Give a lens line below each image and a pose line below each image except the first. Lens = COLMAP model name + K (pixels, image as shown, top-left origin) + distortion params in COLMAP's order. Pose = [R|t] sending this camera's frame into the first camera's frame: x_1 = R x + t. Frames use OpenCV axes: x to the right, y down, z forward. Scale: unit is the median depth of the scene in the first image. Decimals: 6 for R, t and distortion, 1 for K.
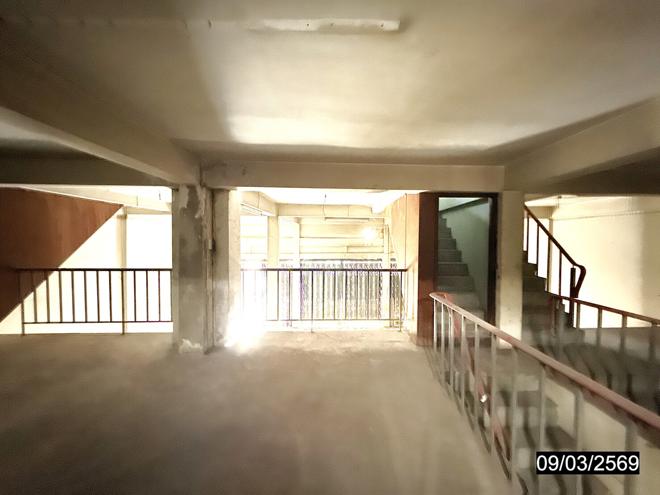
lens RADIAL K [[266.1, 0, 330.0], [0, 266.1, 247.5], [0, 0, 1]] dist [-0.000422, 0.000005]
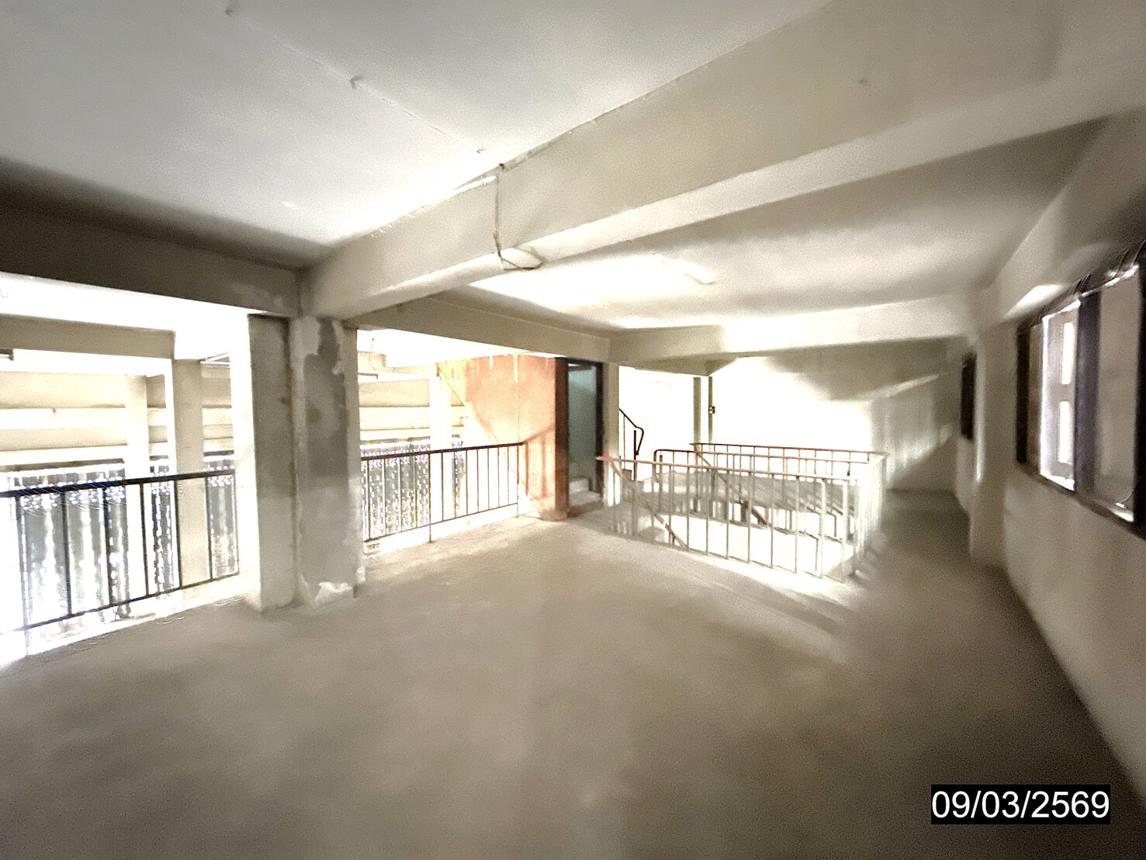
lens RADIAL K [[462.0, 0, 573.0], [0, 462.0, 430.0], [0, 0, 1]] dist [-0.000422, 0.000005]
pose [[0.617260, -0.048782, 0.785245, -0.891343], [0.034216, 0.998796, 0.035152, -0.004266], [-0.786015, 0.005170, 0.618186, -0.048695]]
